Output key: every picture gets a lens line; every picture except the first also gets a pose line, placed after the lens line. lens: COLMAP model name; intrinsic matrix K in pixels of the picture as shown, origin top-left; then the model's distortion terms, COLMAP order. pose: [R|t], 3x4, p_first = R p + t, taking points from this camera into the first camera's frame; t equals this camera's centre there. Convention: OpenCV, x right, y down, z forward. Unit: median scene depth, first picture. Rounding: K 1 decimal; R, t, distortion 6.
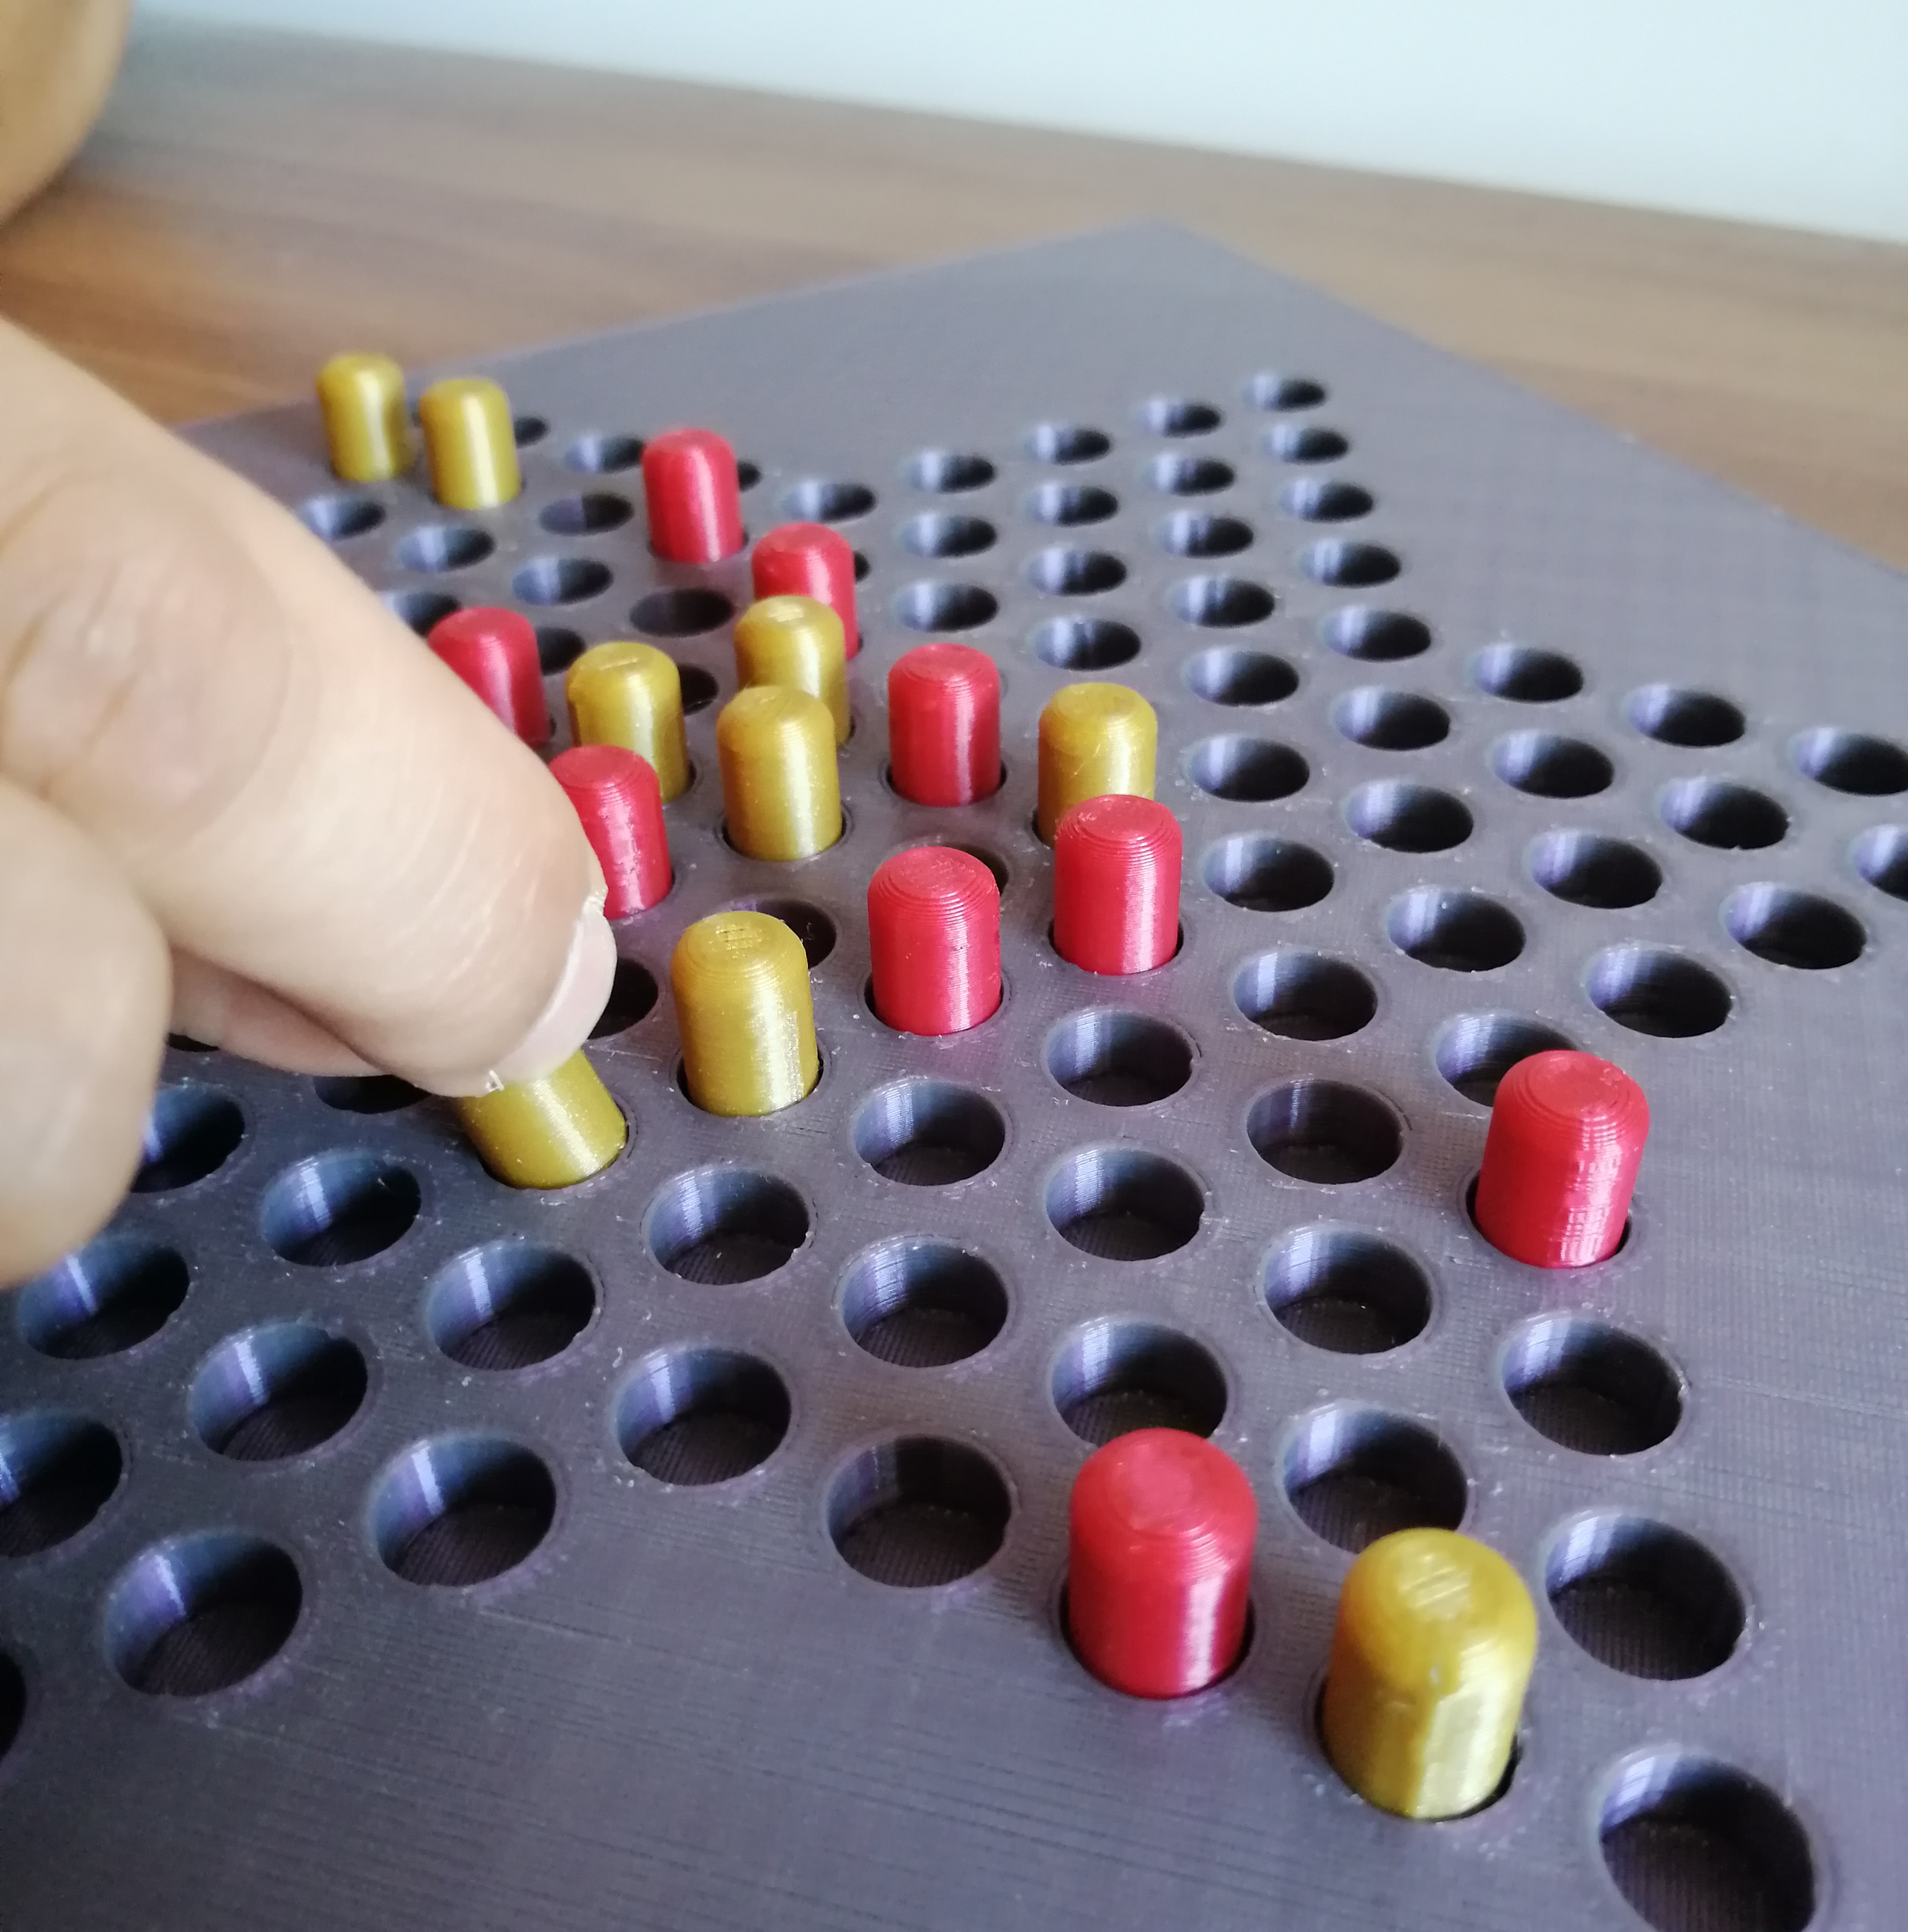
lens RADIAL K [[2072.0, 0, 953.9], [0, 2072.0, 964.1], [0, 0, 1]] dist [-0.026148, 0.000000]
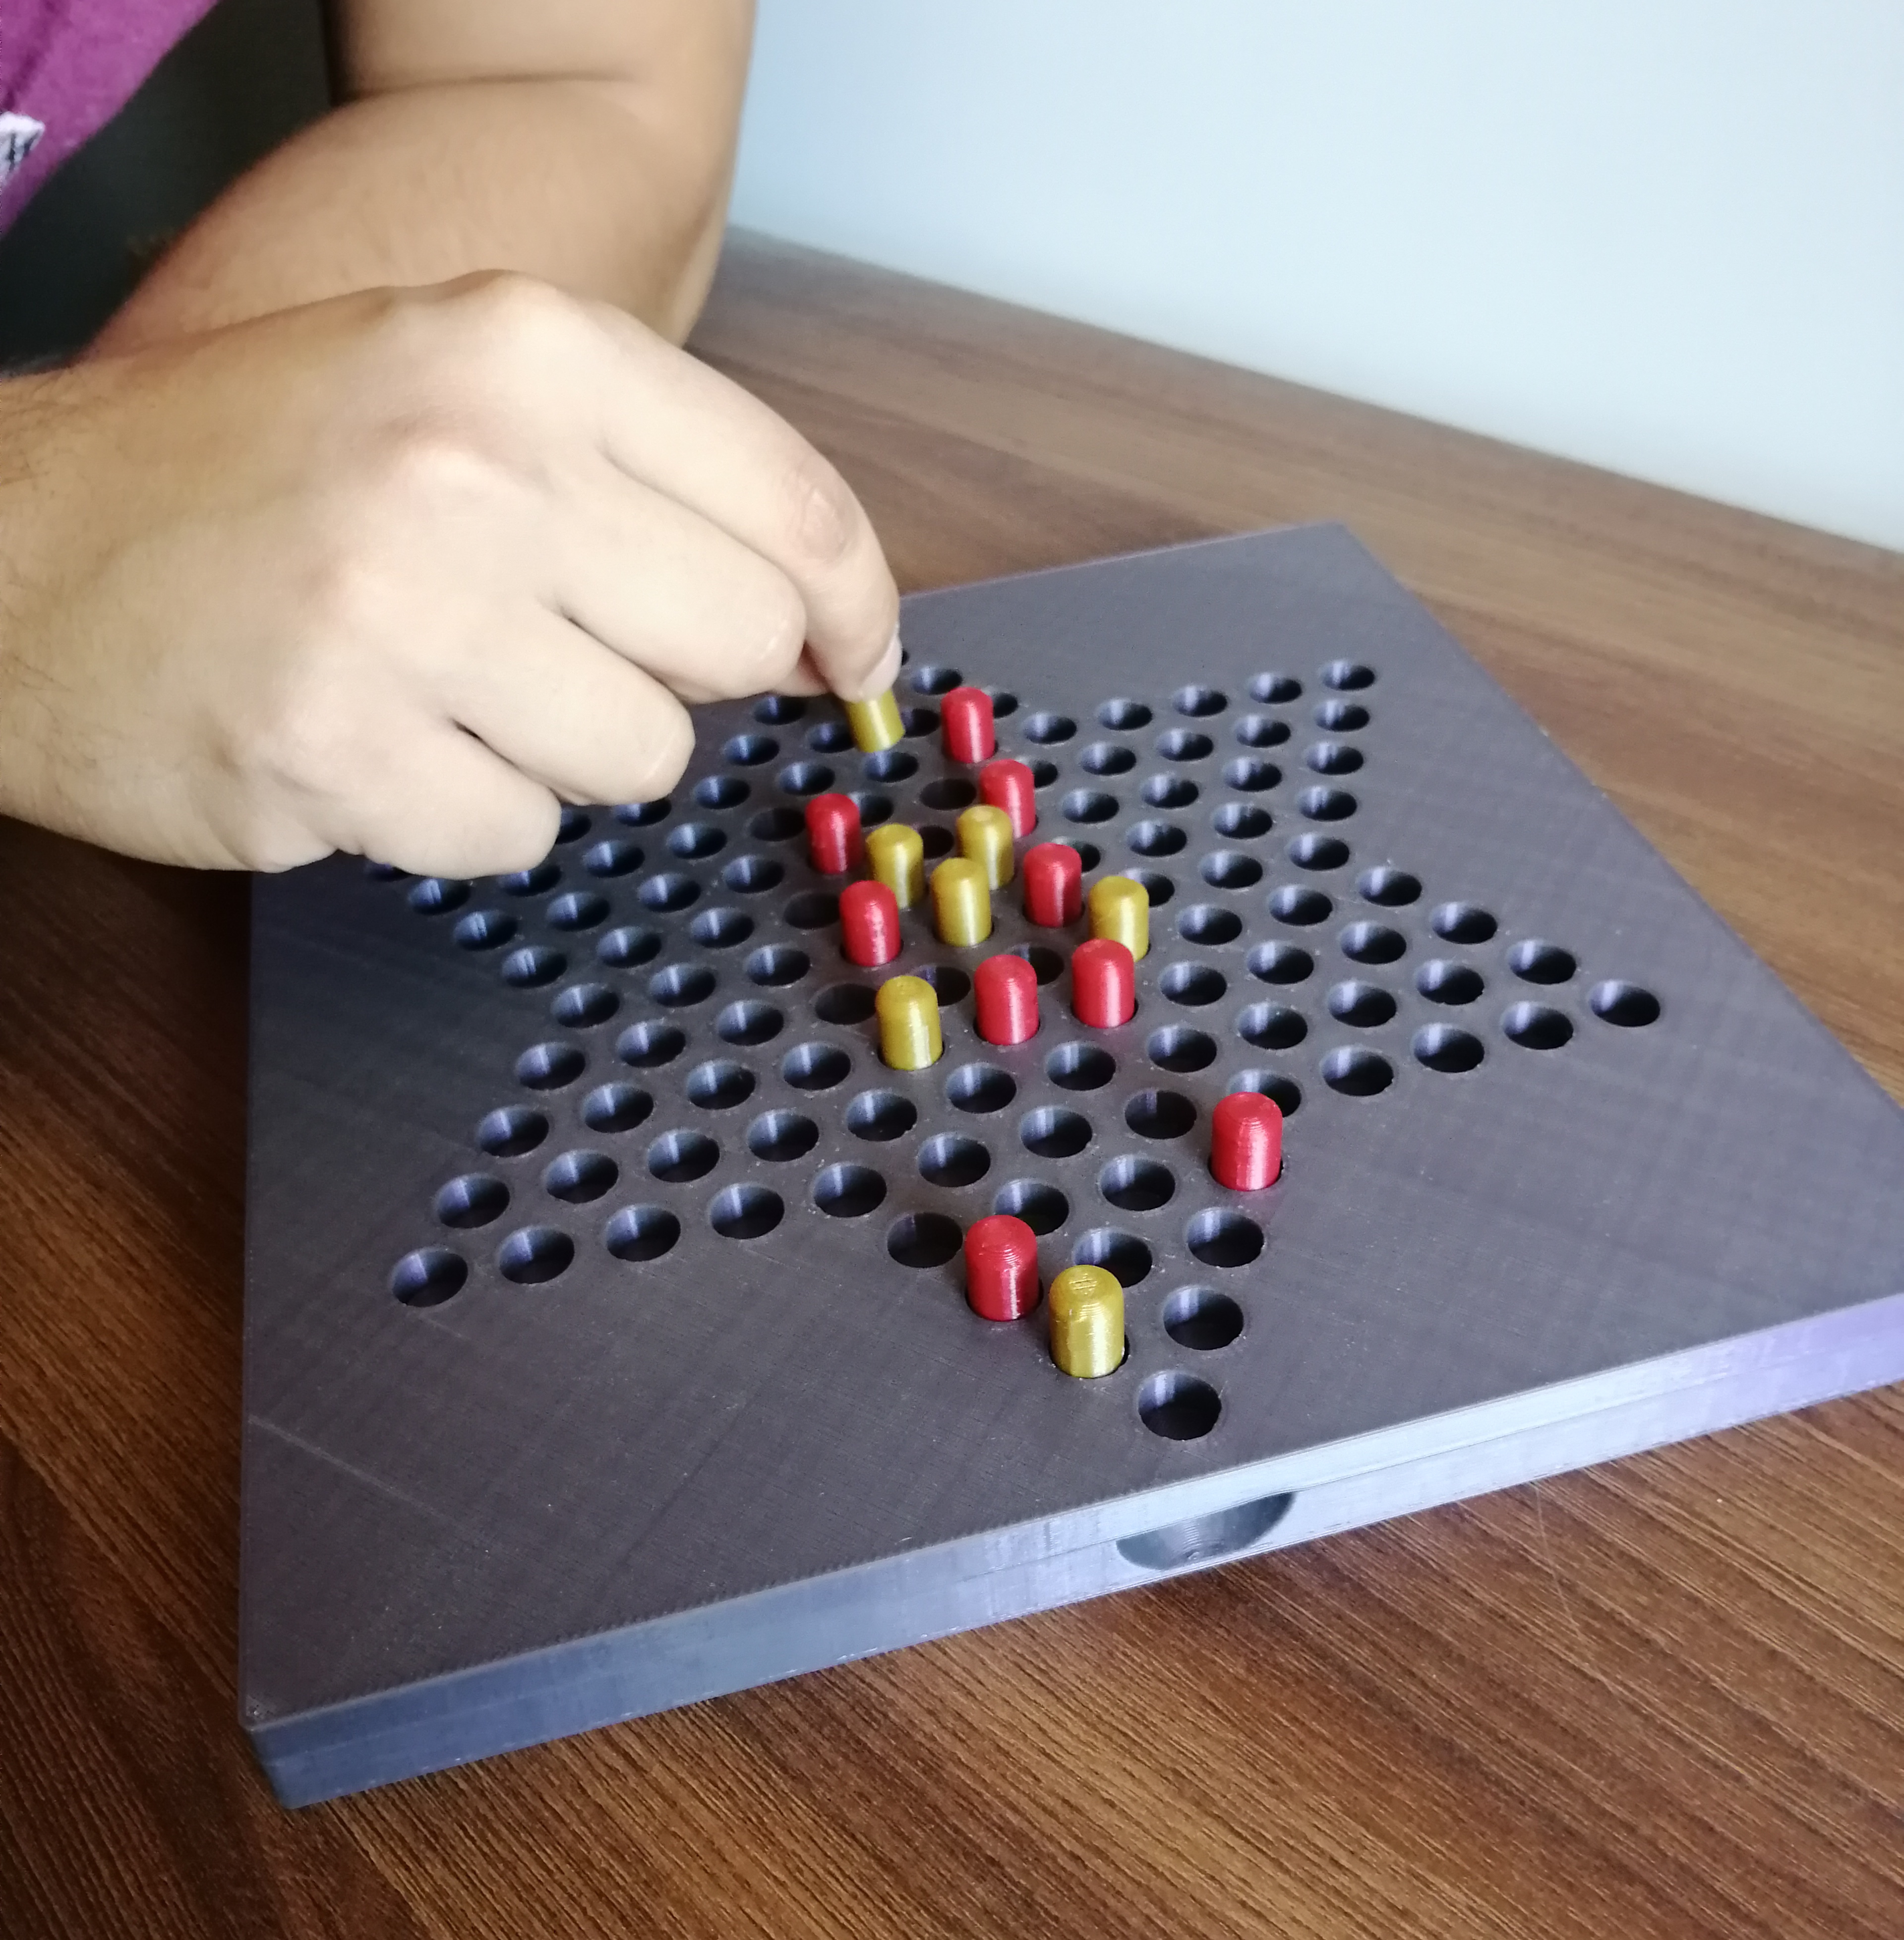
lens RADIAL K [[2080.5, 0, 951.9], [0, 2080.5, 972.1], [0, 0, 1]] dist [-0.026148, 0.000000]
pose [[0.966454, 0.129106, -0.222033, 0.421676], [-0.123441, 0.991575, 0.039267, -0.120373], [0.225232, -0.010542, 0.974248, -1.115374]]
